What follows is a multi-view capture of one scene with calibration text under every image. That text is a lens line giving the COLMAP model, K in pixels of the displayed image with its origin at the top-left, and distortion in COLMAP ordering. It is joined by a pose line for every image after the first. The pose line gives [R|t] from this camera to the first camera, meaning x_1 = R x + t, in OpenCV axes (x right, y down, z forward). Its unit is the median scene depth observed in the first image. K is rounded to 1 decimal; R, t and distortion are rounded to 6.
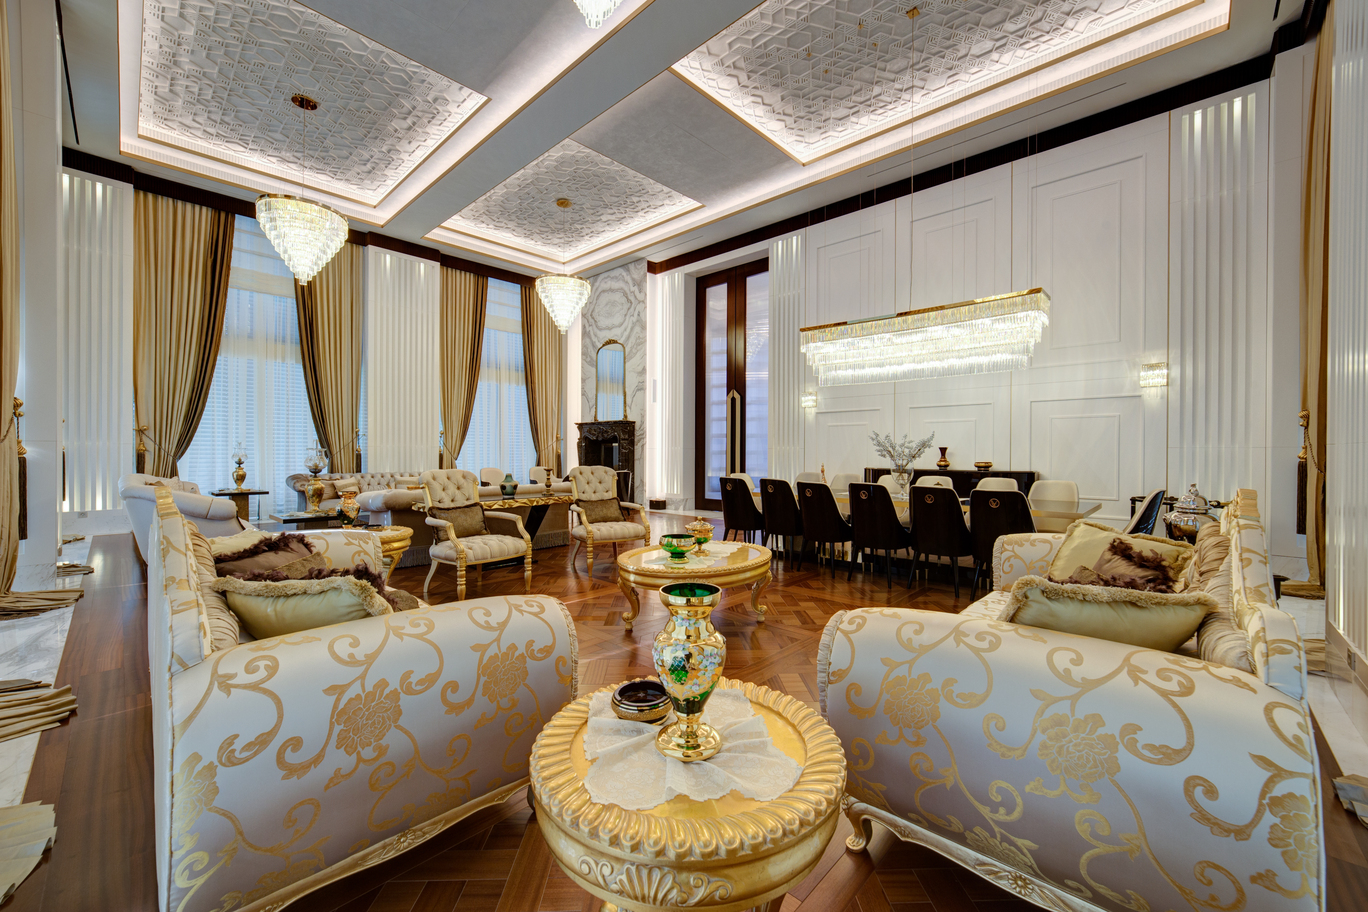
lens RADIAL K [[538.9, 0, 678.9], [0, 538.9, 462.9], [0, 0, 1]] dist [-0.011590, 0.005299]
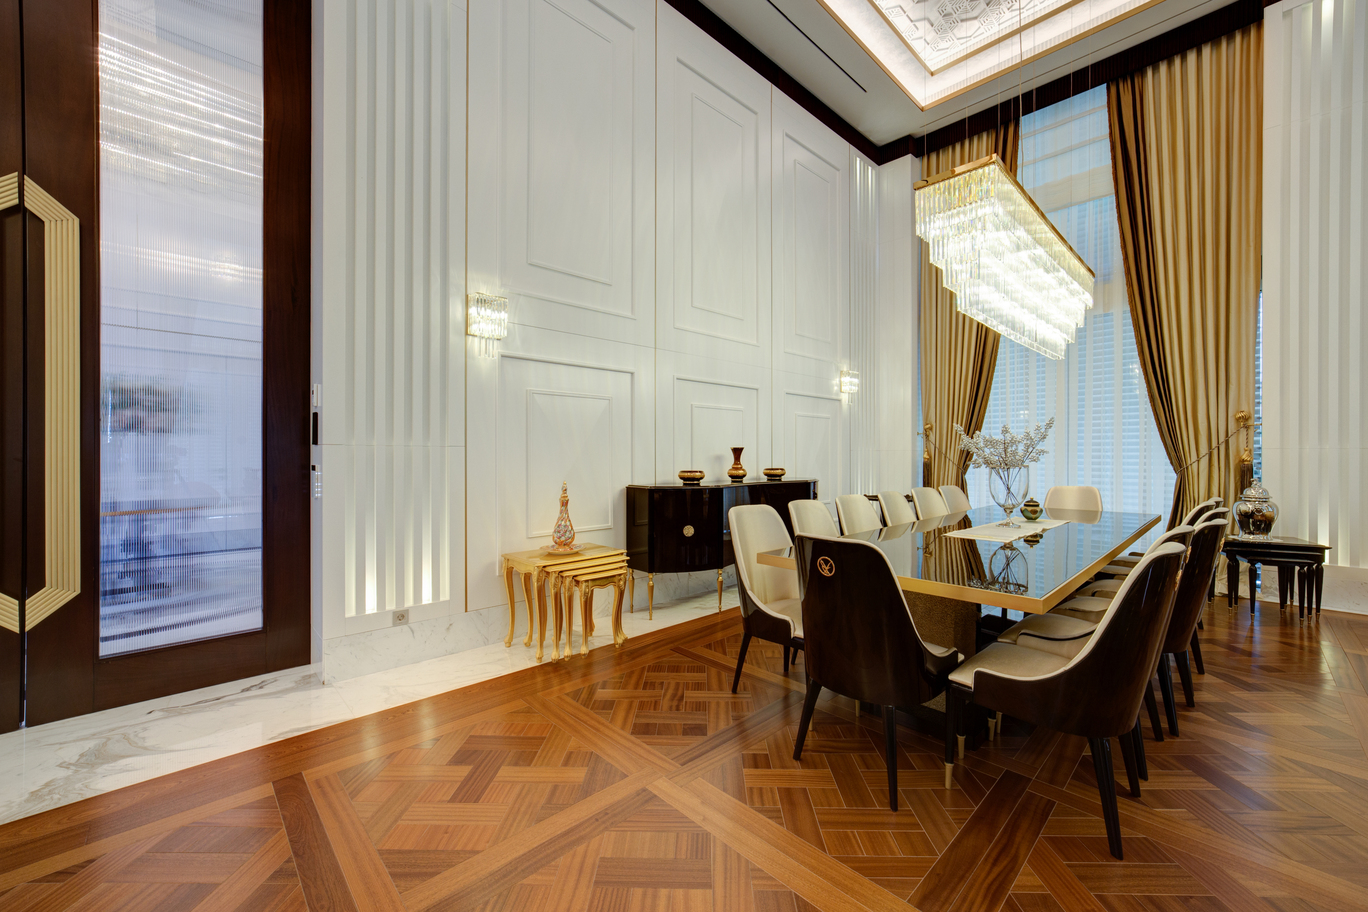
lens RADIAL K [[538.9, 0, 686.0], [0, 538.9, 456.2], [0, 0, 1]] dist [-0.011590, 0.005299]
pose [[0.046452, -0.007685, 0.998891, -0.102002], [0.020350, 0.999770, 0.006745, -0.014873], [-0.998713, 0.020014, 0.046598, 0.662382]]
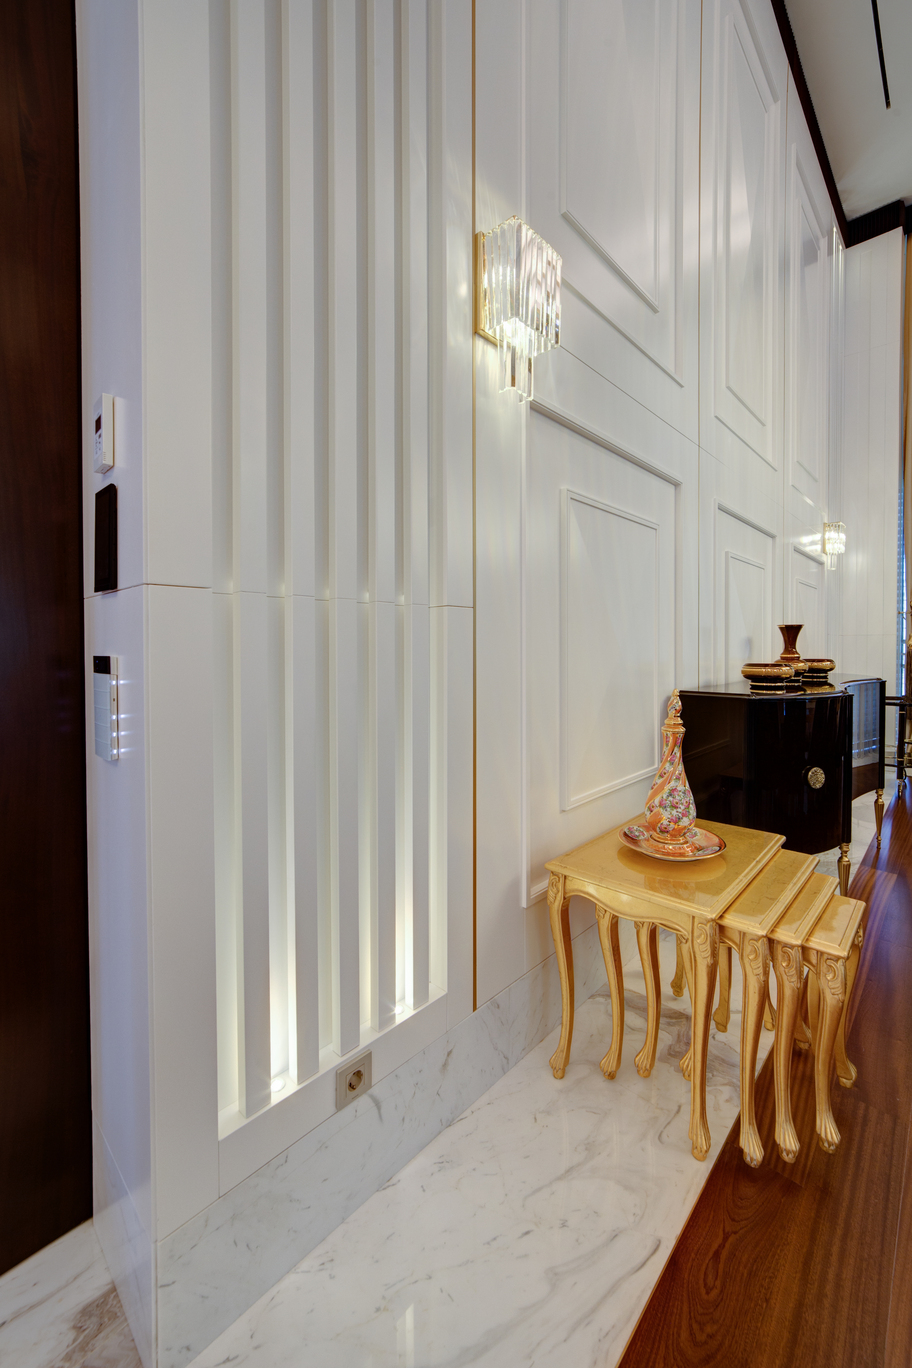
lens RADIAL K [[538.9, 0, 459.9], [0, 538.9, 655.8], [0, 0, 1]] dist [-0.011590, 0.005299]
pose [[-0.004966, -0.019432, 0.999799, 0.065841], [0.025999, 0.999471, 0.019555, -0.012461], [-0.999650, 0.026091, -0.004458, 0.799583]]
